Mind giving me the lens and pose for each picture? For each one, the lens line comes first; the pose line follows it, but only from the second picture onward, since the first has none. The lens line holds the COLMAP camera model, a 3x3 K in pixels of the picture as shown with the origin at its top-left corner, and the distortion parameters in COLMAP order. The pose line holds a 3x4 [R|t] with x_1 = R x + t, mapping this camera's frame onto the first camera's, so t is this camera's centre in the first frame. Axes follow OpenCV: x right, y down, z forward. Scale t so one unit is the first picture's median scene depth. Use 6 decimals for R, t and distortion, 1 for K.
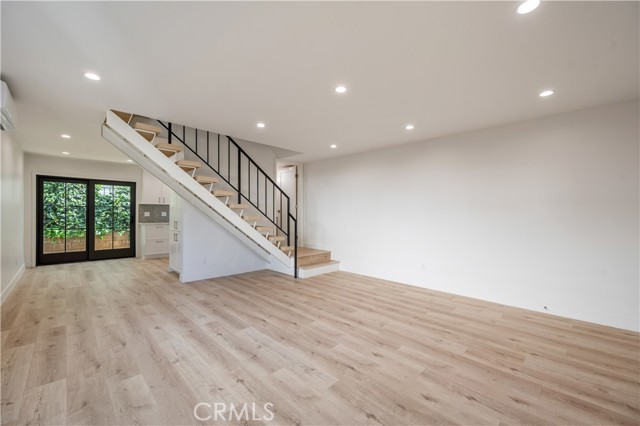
lens RADIAL K [[255.3, 0, 321.2], [0, 255.3, 214.0], [0, 0, 1]] dist [-0.002197, -0.000358]
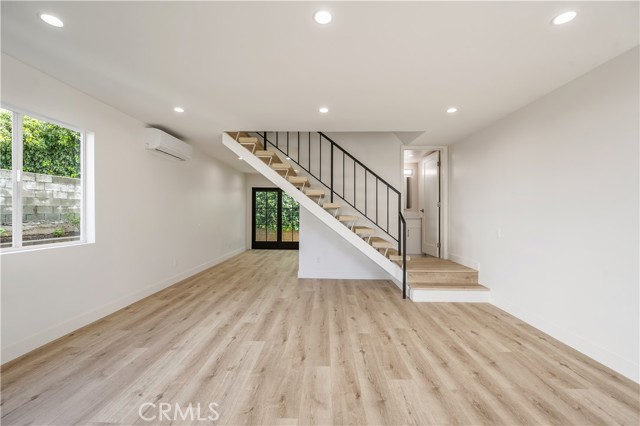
lens RADIAL K [[257.9, 0, 321.0], [0, 257.9, 212.5], [0, 0, 1]] dist [-0.000055, -0.000196]
pose [[0.692067, -0.003742, -0.721824, 0.392132], [-0.001528, 0.999977, -0.006649, 0.002143], [0.721832, 0.005704, 0.692045, 0.407846]]
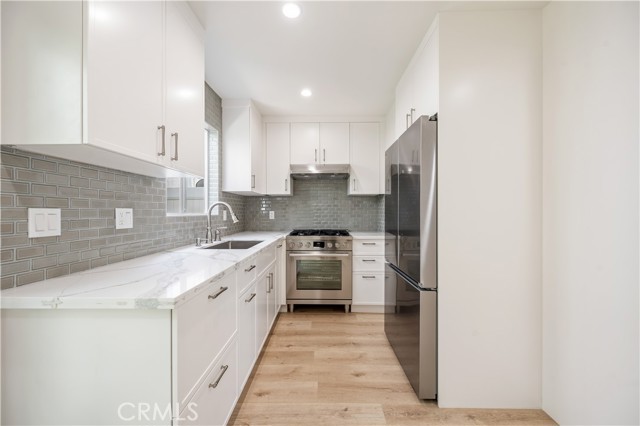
lens RADIAL K [[253.0, 0, 321.2], [0, 253.0, 212.7], [0, 0, 1]] dist [0.000870, -0.000100]
pose [[0.719403, -0.008808, 0.694537, -1.369675], [0.006603, 0.999961, 0.005842, -0.009518], [-0.694562, 0.000383, 0.719433, 1.605850]]
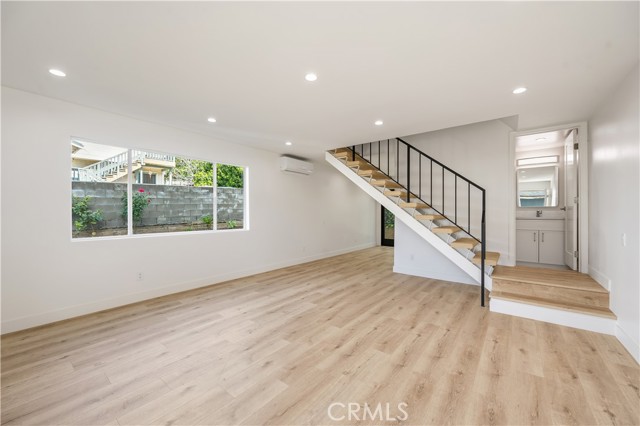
lens RADIAL K [[253.0, 0, 321.2], [0, 253.0, 212.7], [0, 0, 1]] dist [0.000870, -0.000100]
pose [[0.121146, -0.005815, -0.992618, 0.727694], [-0.000607, 0.999982, -0.005932, 0.006393], [0.992635, 0.001321, 0.121140, 0.680368]]
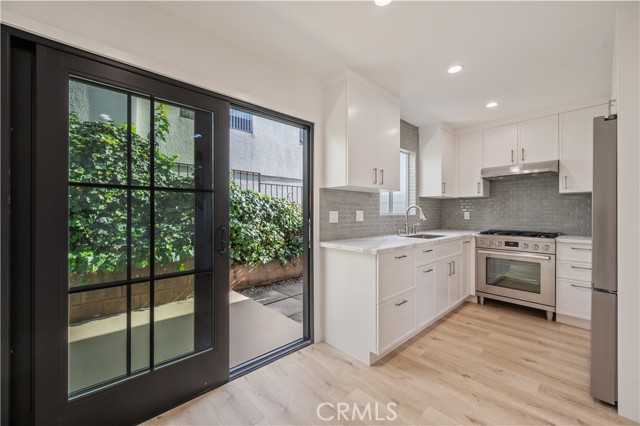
lens RADIAL K [[251.6, 0, 320.6], [0, 251.6, 212.4], [0, 0, 1]] dist [-0.000364, -0.000146]
pose [[0.998749, -0.006009, -0.049637, -1.398080], [0.005827, 0.999976, -0.003799, -0.008746], [0.049659, 0.003505, 0.998760, 1.324627]]
